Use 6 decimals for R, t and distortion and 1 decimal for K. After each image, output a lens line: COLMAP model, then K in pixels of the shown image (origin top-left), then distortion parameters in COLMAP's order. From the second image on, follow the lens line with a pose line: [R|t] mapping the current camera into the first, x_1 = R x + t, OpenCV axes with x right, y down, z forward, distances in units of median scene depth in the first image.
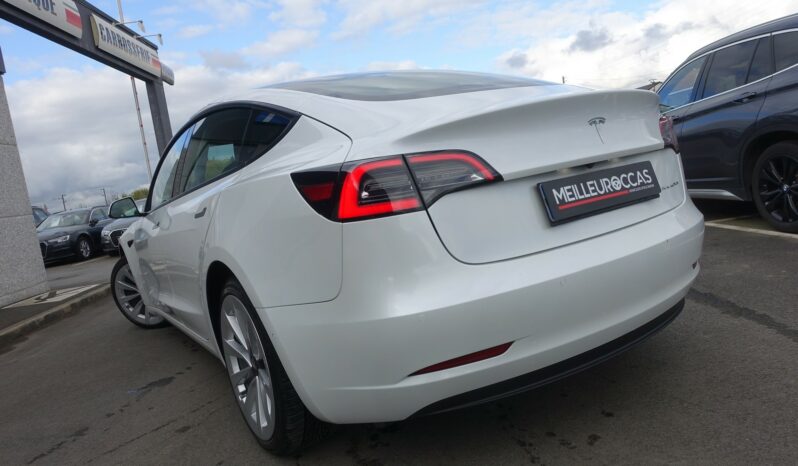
lens RADIAL K [[547.2, 0, 401.9], [0, 547.2, 229.9], [0, 0, 1]] dist [-0.003215, -0.000135]
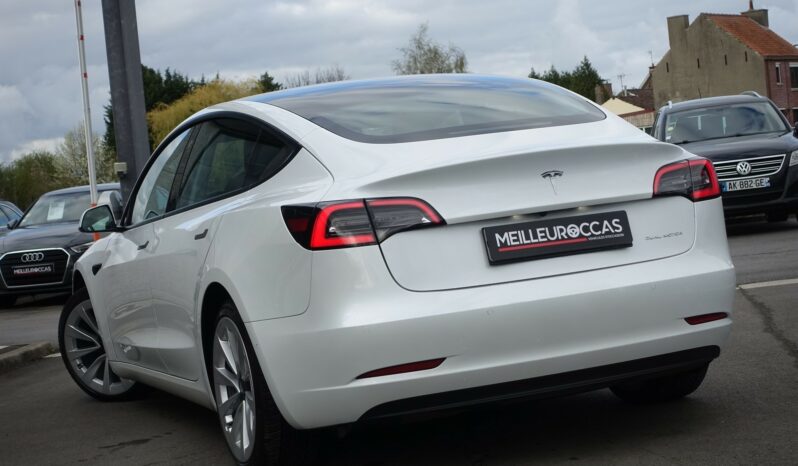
lens RADIAL K [[1541.7, 0, 399.0], [0, 1541.7, 233.0], [0, 0, 1]] dist [0.210301, 0.032029]
pose [[0.975979, 0.059395, -0.209611, 0.690087], [-0.067694, 0.997172, -0.032638, 0.040733], [0.207080, 0.046043, 0.977240, -2.024680]]
